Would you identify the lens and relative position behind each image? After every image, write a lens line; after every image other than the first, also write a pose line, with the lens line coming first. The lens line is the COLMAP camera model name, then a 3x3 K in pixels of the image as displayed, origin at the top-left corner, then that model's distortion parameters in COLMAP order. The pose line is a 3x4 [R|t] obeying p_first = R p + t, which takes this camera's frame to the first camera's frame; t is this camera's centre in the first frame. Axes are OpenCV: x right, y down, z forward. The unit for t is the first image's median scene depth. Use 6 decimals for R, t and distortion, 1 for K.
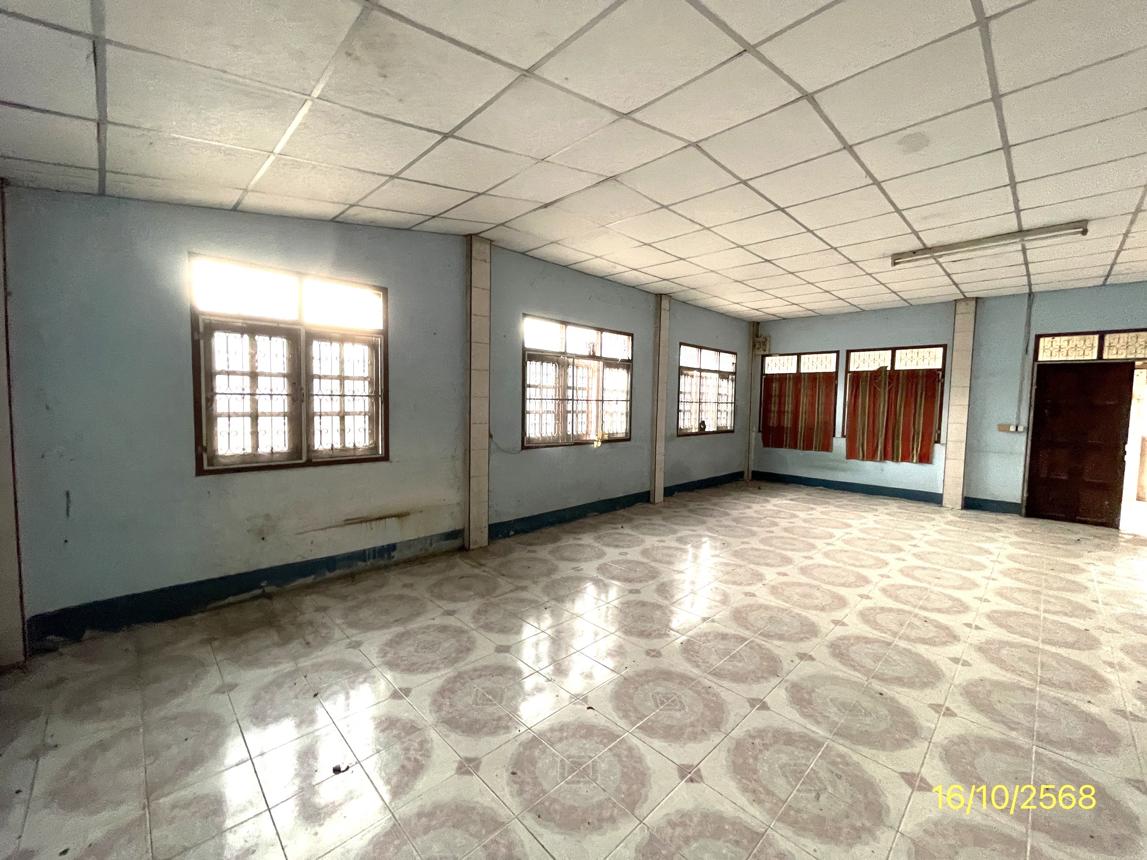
lens RADIAL K [[466.7, 0, 567.3], [0, 466.7, 428.8], [0, 0, 1]] dist [0.008676, -0.000762]
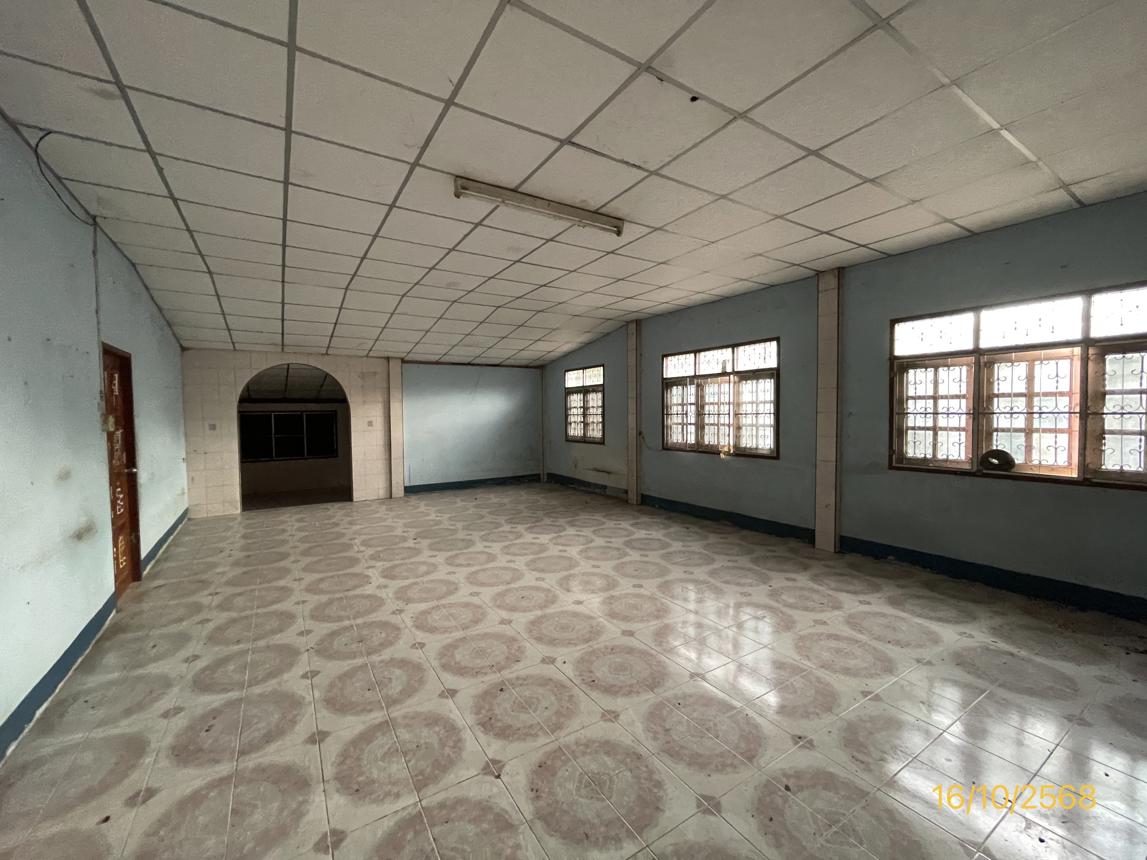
lens RADIAL K [[466.7, 0, 577.1], [0, 466.7, 428.6], [0, 0, 1]] dist [0.008676, -0.000762]
pose [[-0.200517, 0.007245, -0.979663, 1.205278], [-0.064785, 0.997686, 0.020639, -0.029248], [0.977546, 0.067606, -0.199583, 0.910896]]
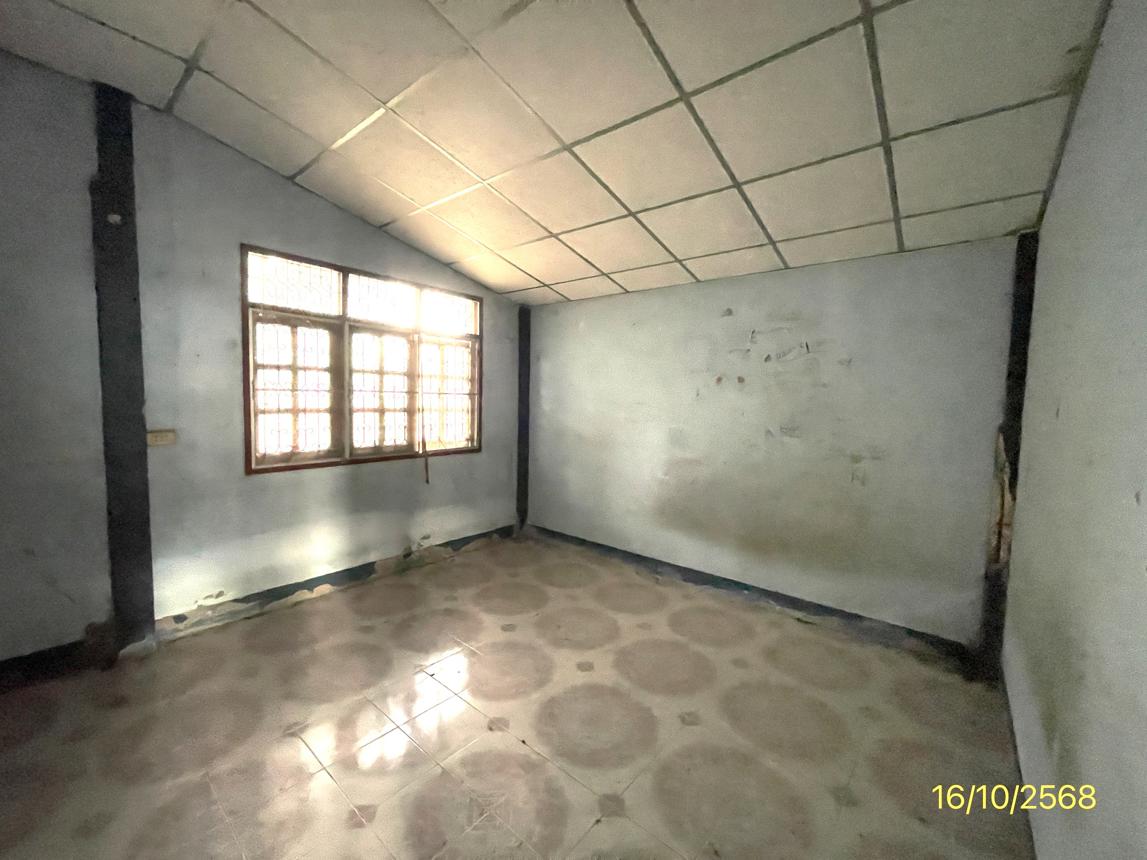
lens RADIAL K [[466.7, 0, 584.0], [0, 466.7, 439.6], [0, 0, 1]] dist [0.008676, -0.000762]
pose [[0.993516, -0.003723, 0.113629, 0.240268], [-0.001465, 0.998961, 0.045543, -0.024836], [-0.113680, -0.045414, 0.992479, 0.311262]]
